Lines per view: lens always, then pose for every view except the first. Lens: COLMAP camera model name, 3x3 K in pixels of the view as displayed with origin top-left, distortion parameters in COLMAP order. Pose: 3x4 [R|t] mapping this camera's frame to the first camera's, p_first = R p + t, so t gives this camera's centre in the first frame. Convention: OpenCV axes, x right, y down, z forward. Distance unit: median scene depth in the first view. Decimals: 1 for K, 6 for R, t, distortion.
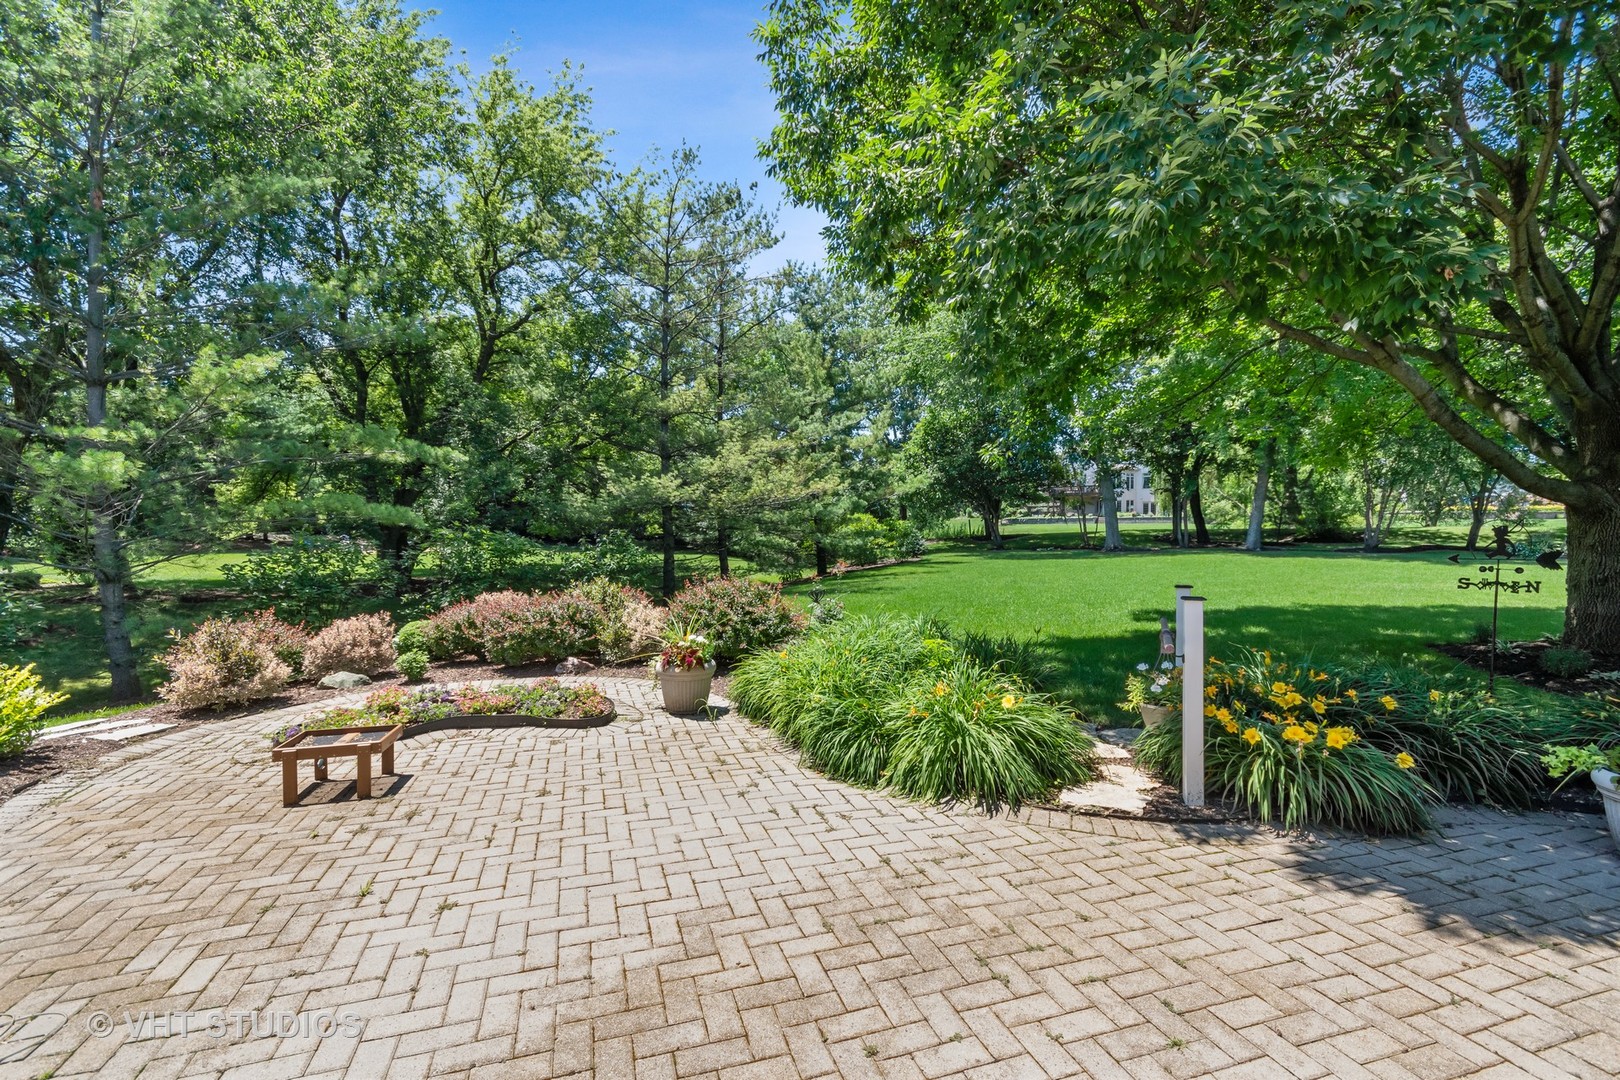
lens RADIAL K [[716.1, 0, 804.4], [0, 716.1, 536.7], [0, 0, 1]] dist [0.008635, -0.002244]
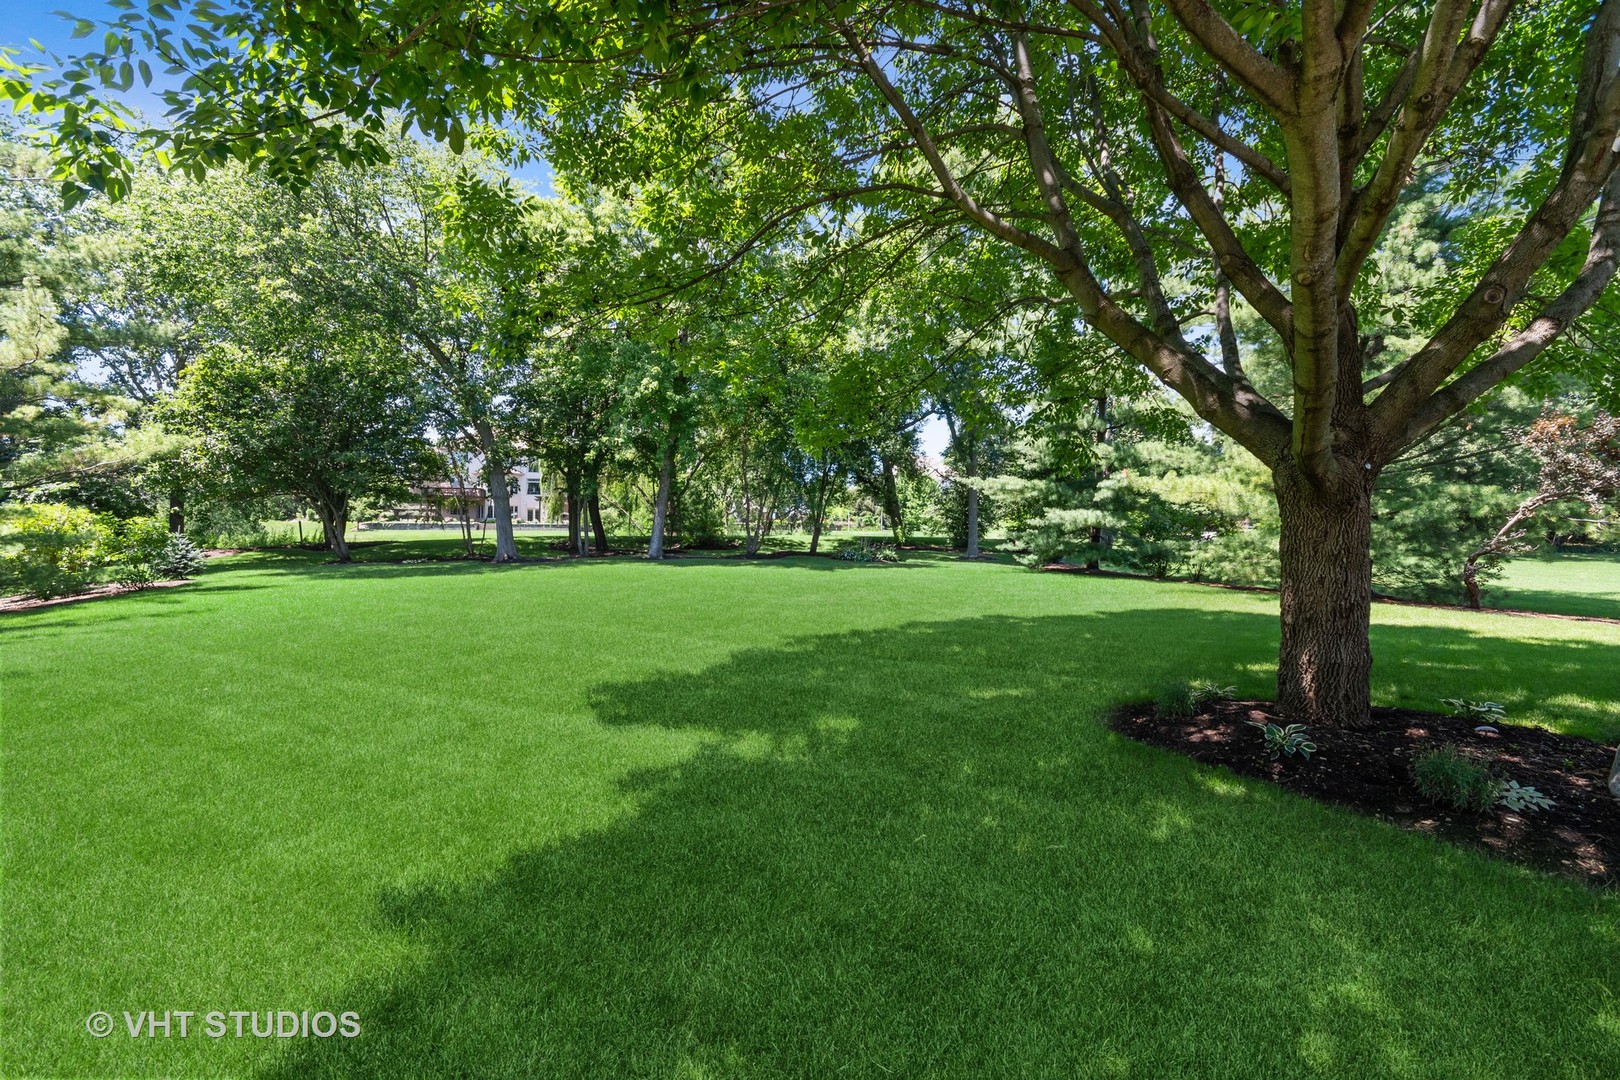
lens RADIAL K [[716.1, 0, 820.1], [0, 716.1, 544.7], [0, 0, 1]] dist [0.008635, -0.002244]
pose [[0.671923, -0.002473, 0.740617, 0.059117], [0.002284, 0.999997, 0.001267, -0.000313], [-0.740618, 0.000840, 0.671926, 0.163006]]
